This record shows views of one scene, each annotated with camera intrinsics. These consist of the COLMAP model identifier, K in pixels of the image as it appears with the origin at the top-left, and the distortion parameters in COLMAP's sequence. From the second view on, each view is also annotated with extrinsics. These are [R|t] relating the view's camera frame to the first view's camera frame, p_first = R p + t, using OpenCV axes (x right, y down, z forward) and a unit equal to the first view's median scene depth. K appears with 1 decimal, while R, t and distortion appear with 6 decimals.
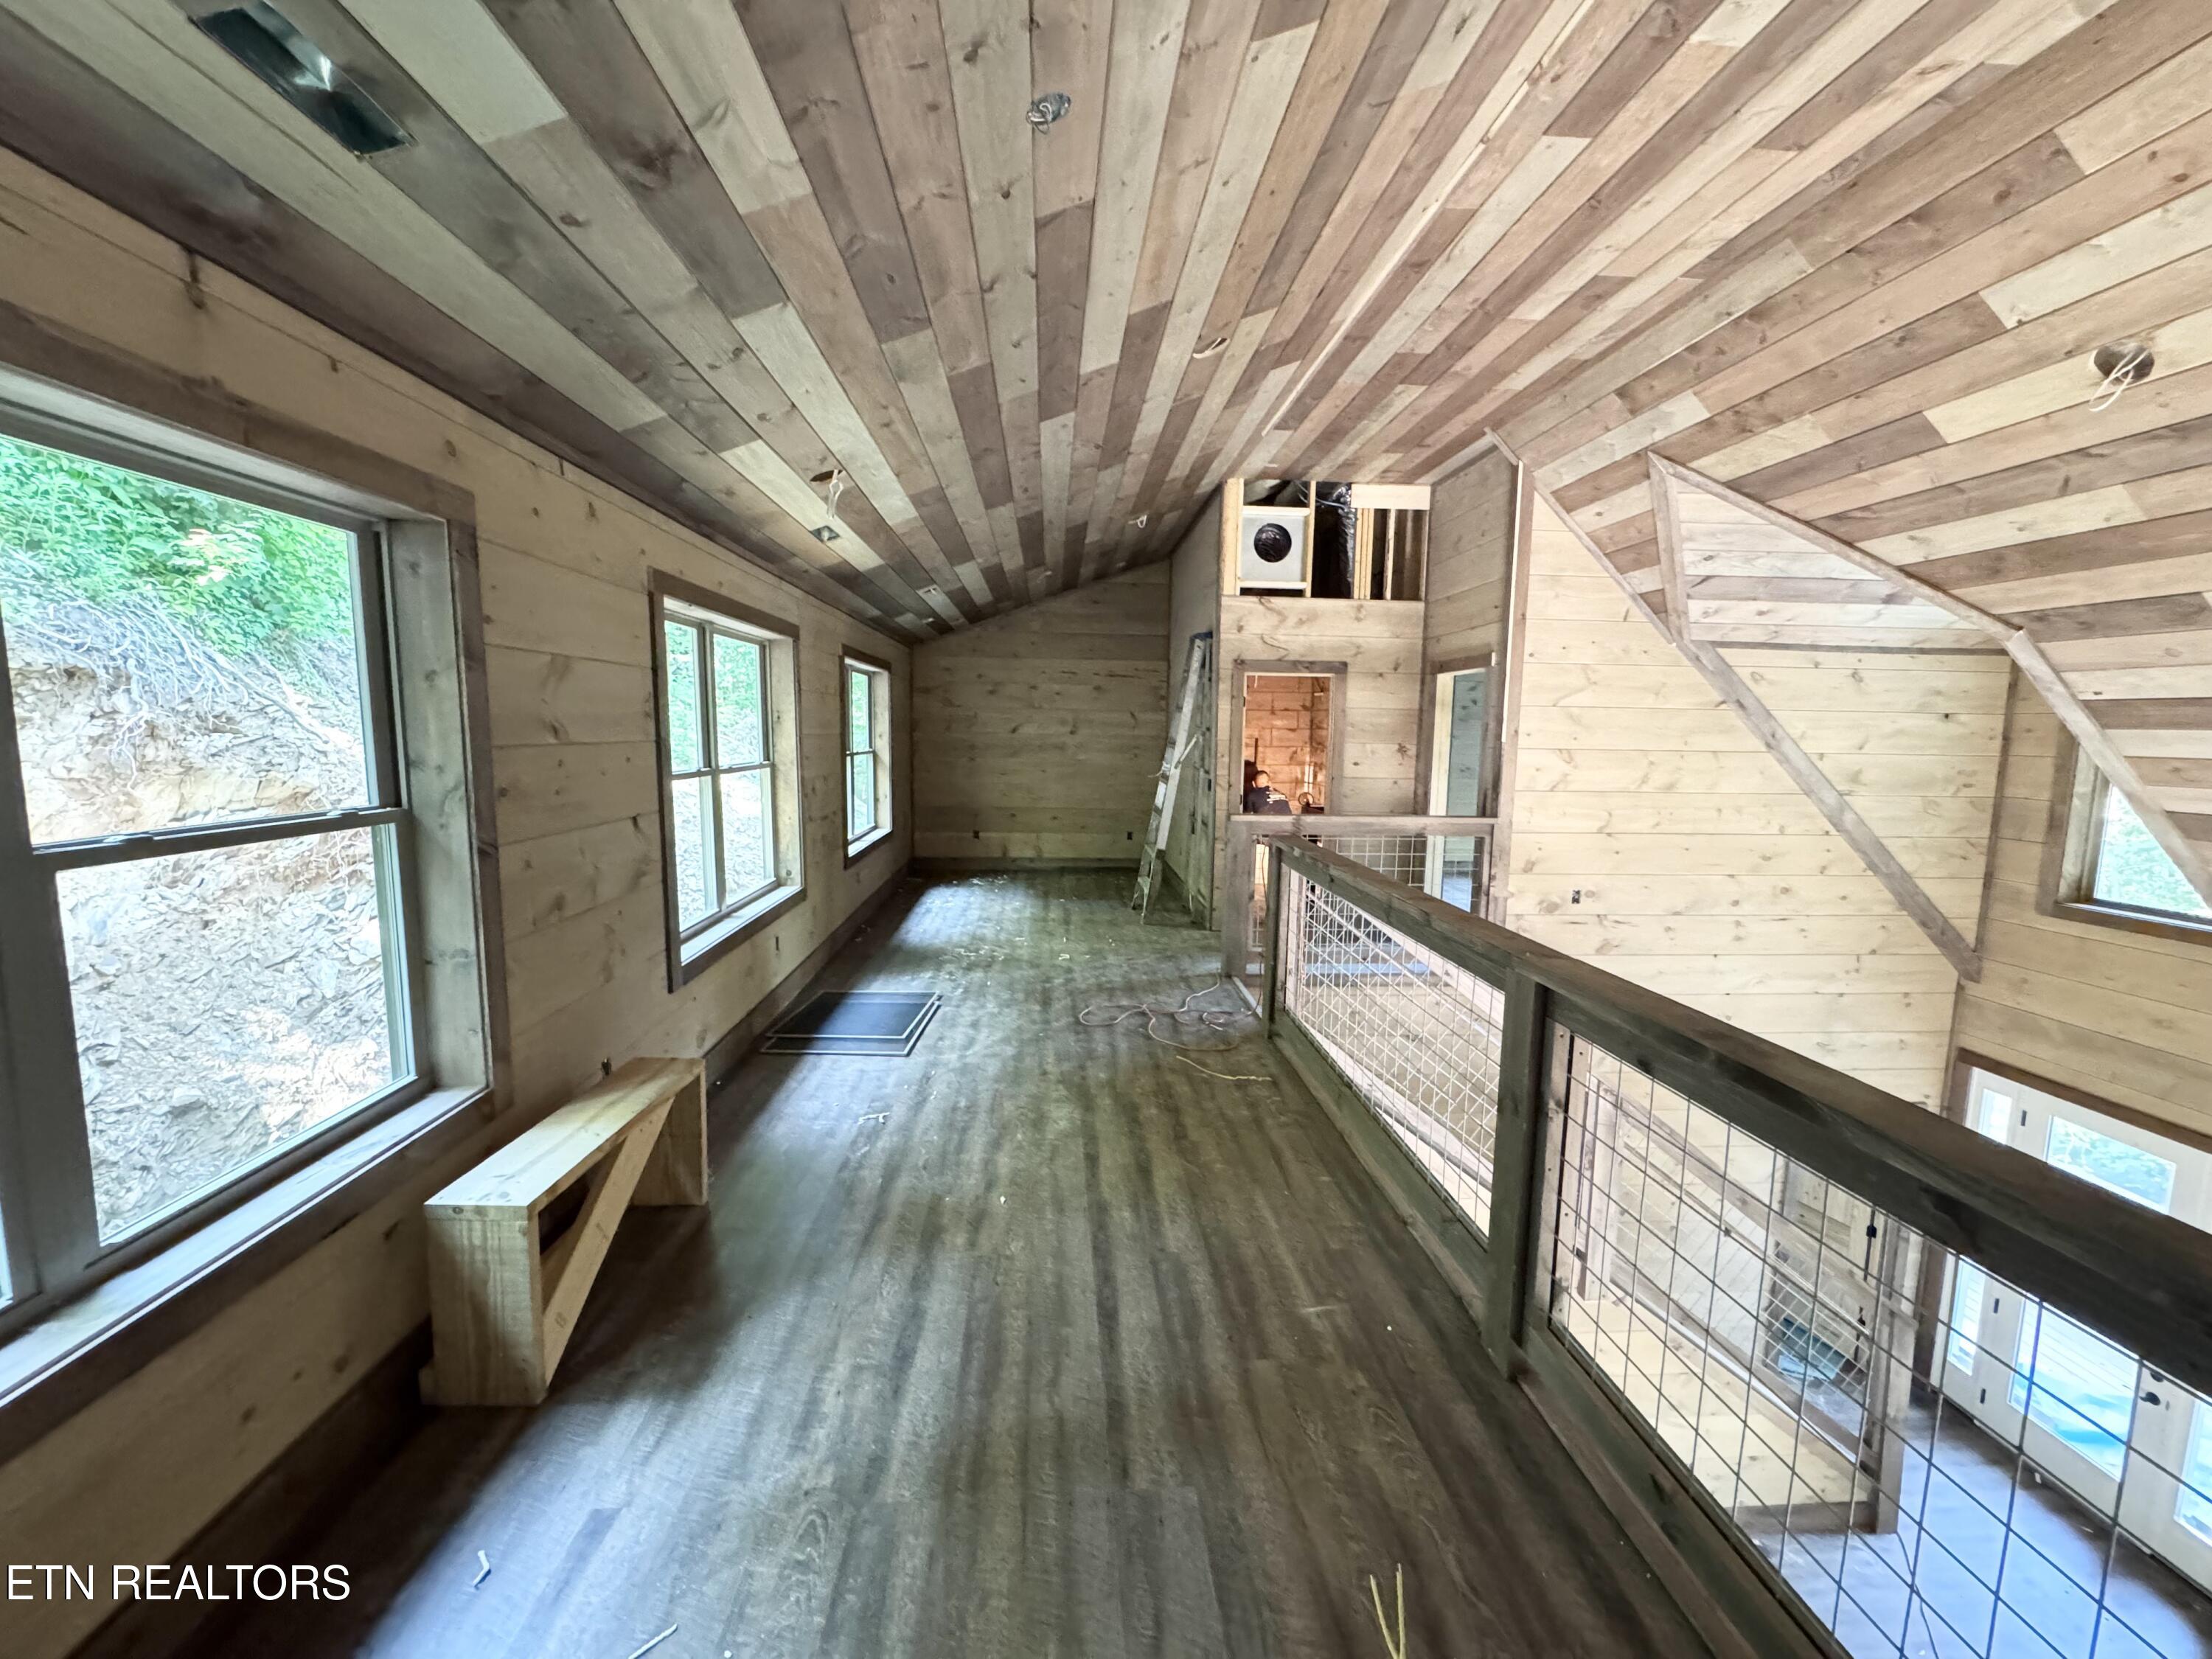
lens RADIAL K [[866.0, 0, 1106.0], [0, 866.0, 829.5], [0, 0, 1]] dist [0.000236, 0.000035]
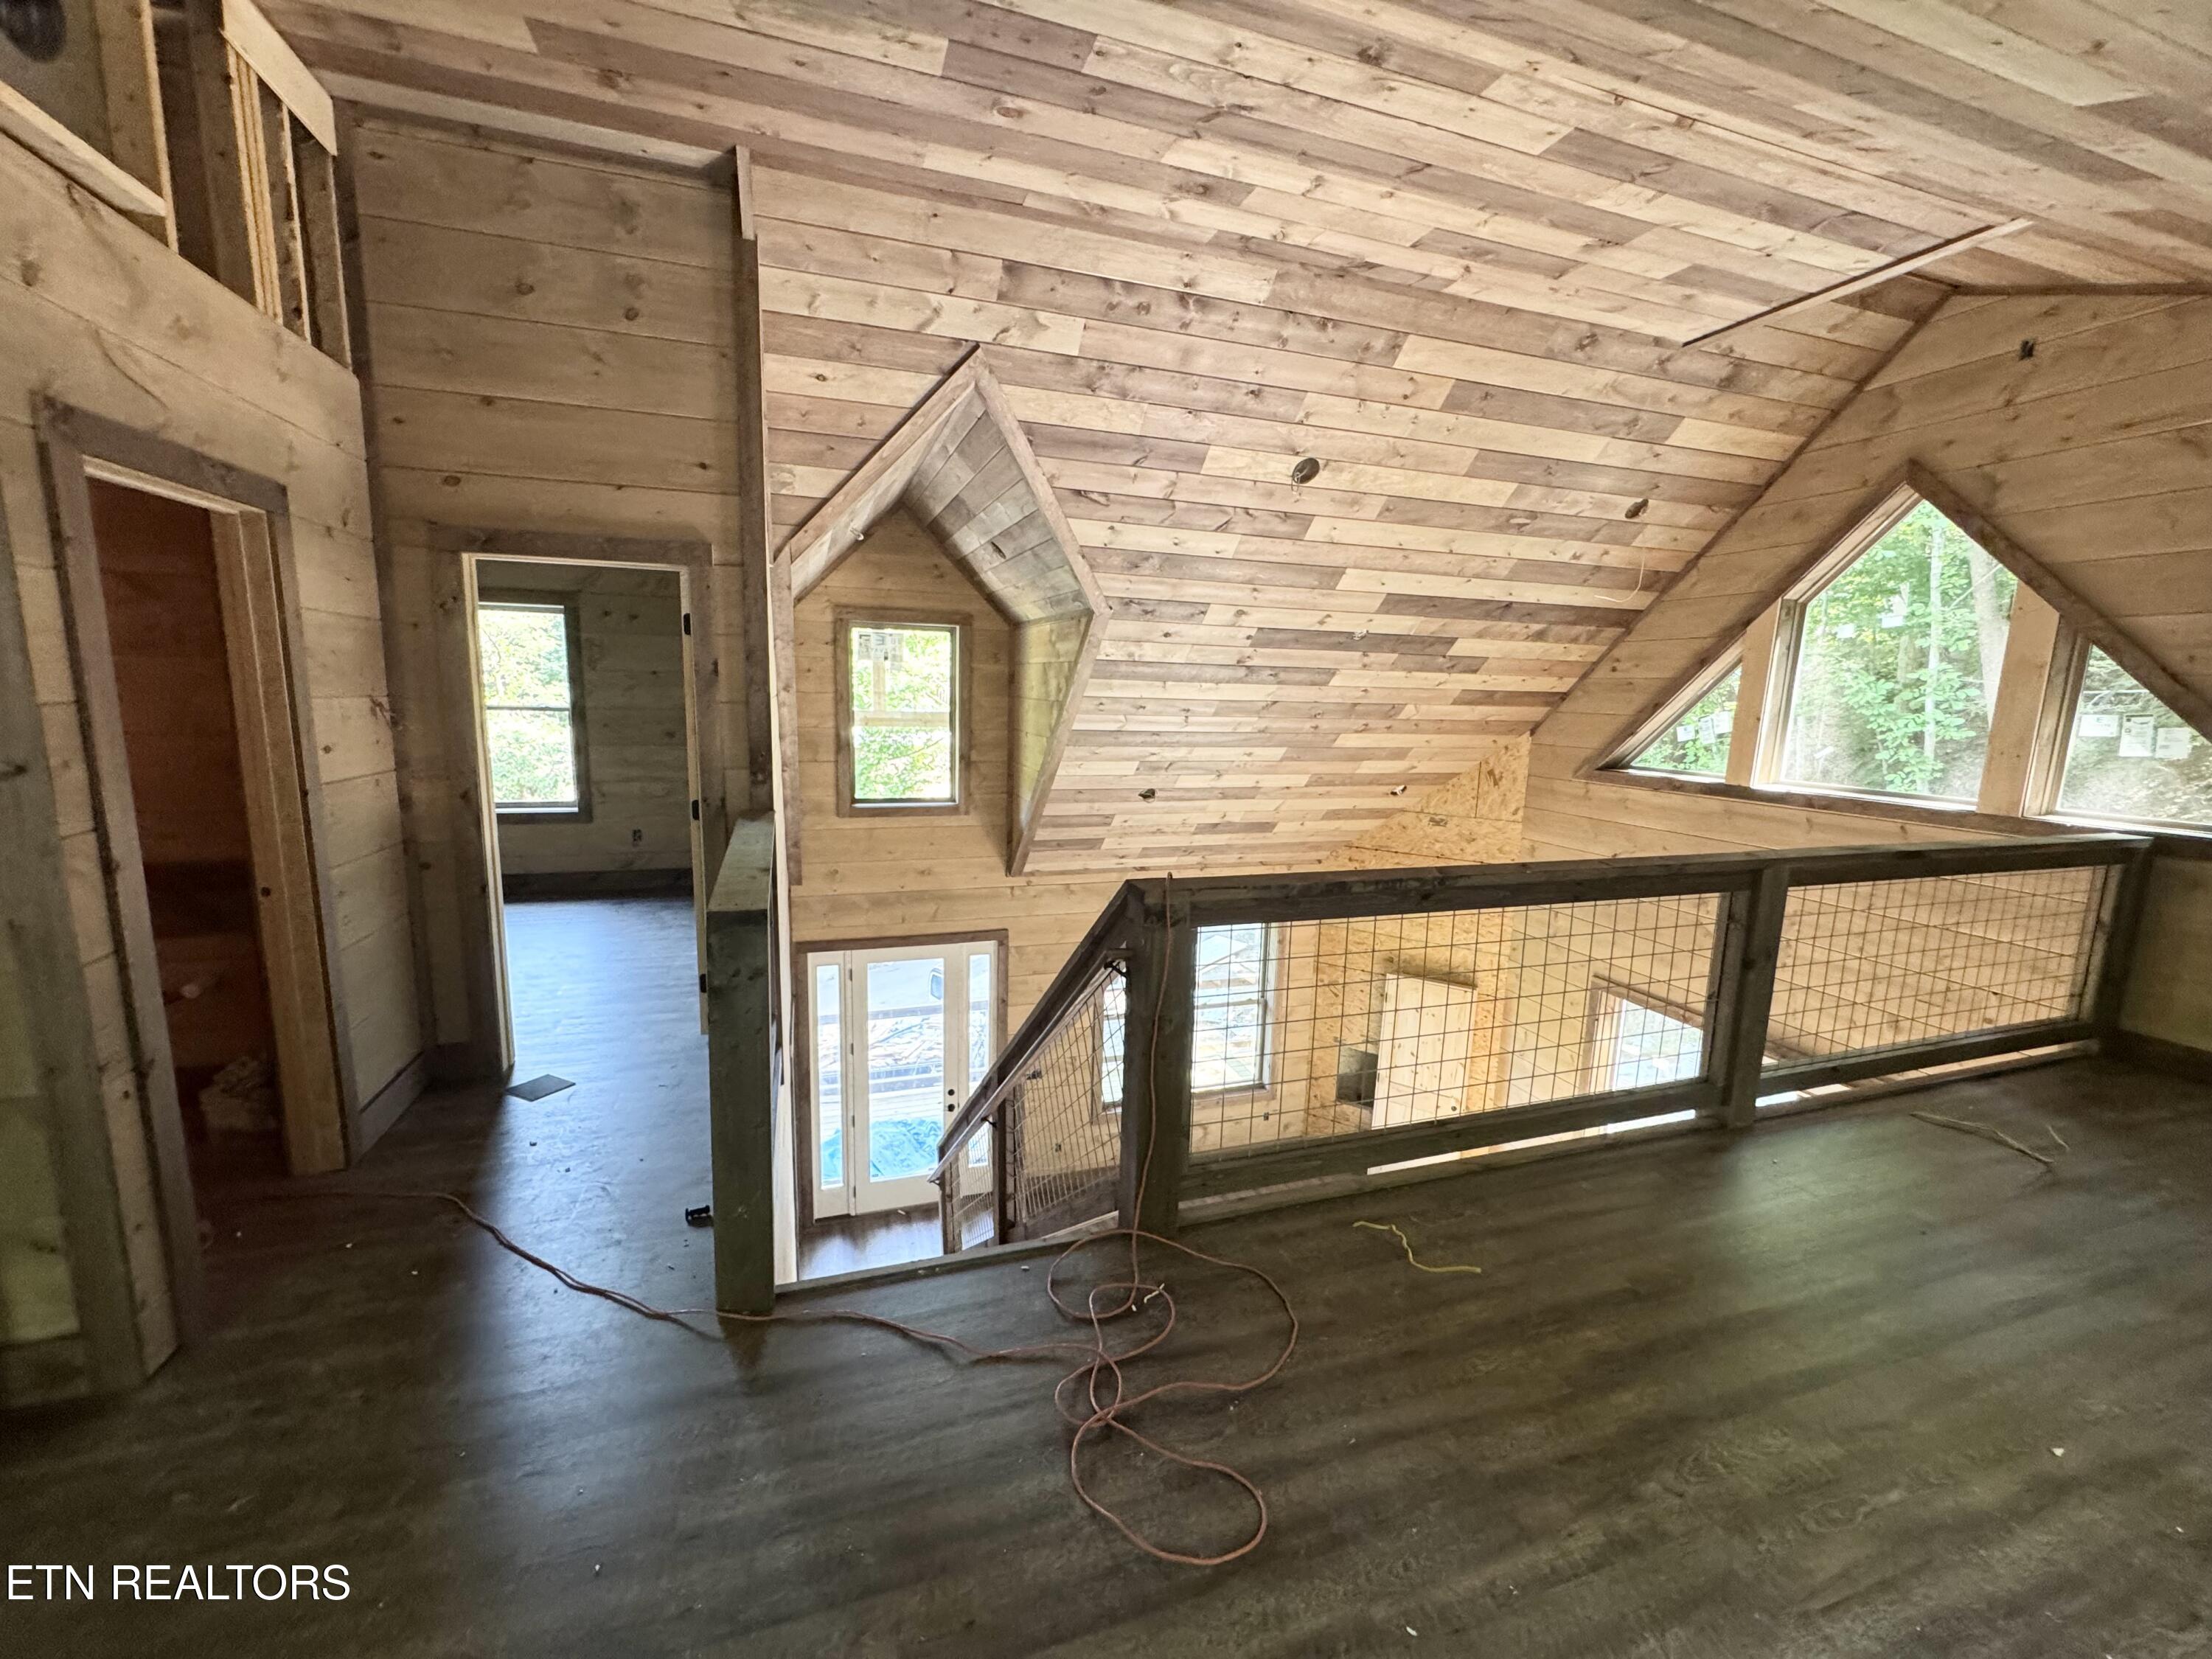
lens RADIAL K [[884.0, 0, 1103.6], [0, 884.0, 829.0], [0, 0, 1]] dist [-0.004710, 0.000179]
pose [[-0.254309, -0.174022, 0.951338, -0.339042], [0.080363, 0.976474, 0.200102, -0.151995], [-0.963778, 0.127340, -0.234341, 1.257422]]
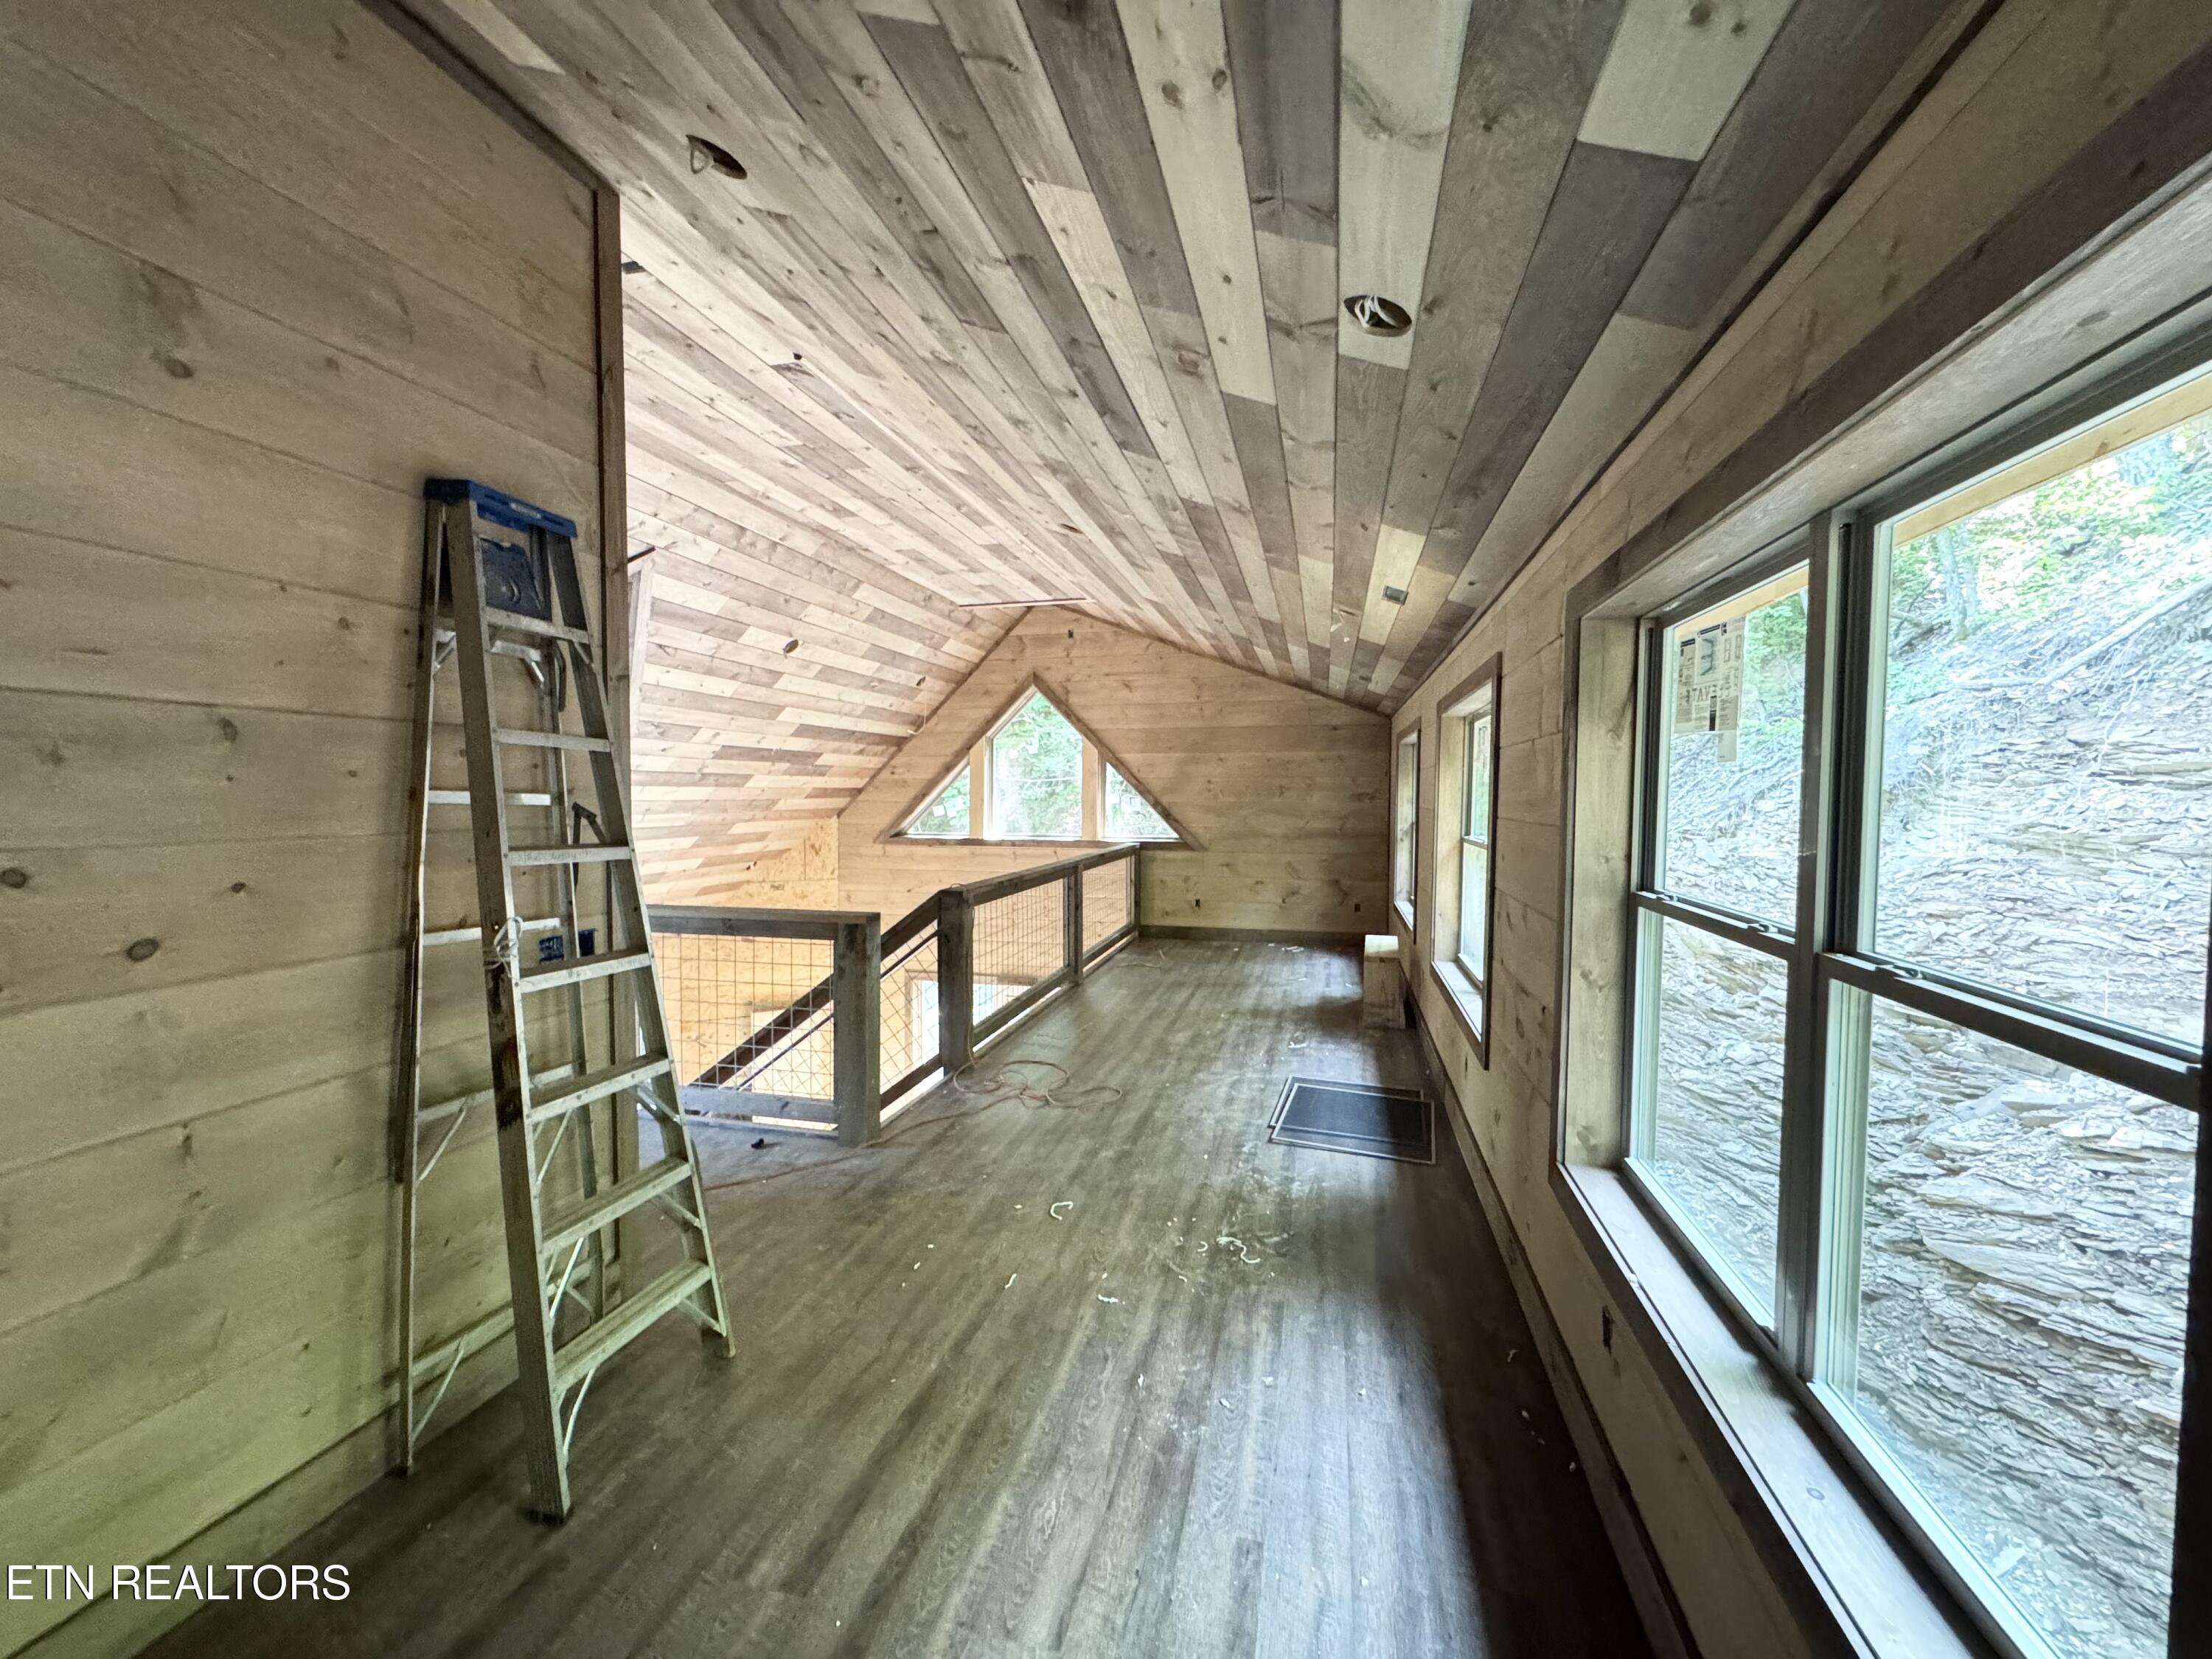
lens RADIAL K [[884.0, 0, 1103.6], [0, 884.0, 829.0], [0, 0, 1]] dist [-0.004710, 0.000179]
pose [[-0.950927, -0.031091, 0.307851, -0.351419], [0.017510, 0.987937, 0.153863, -0.260488], [-0.308921, 0.151703, -0.938911, 2.167009]]
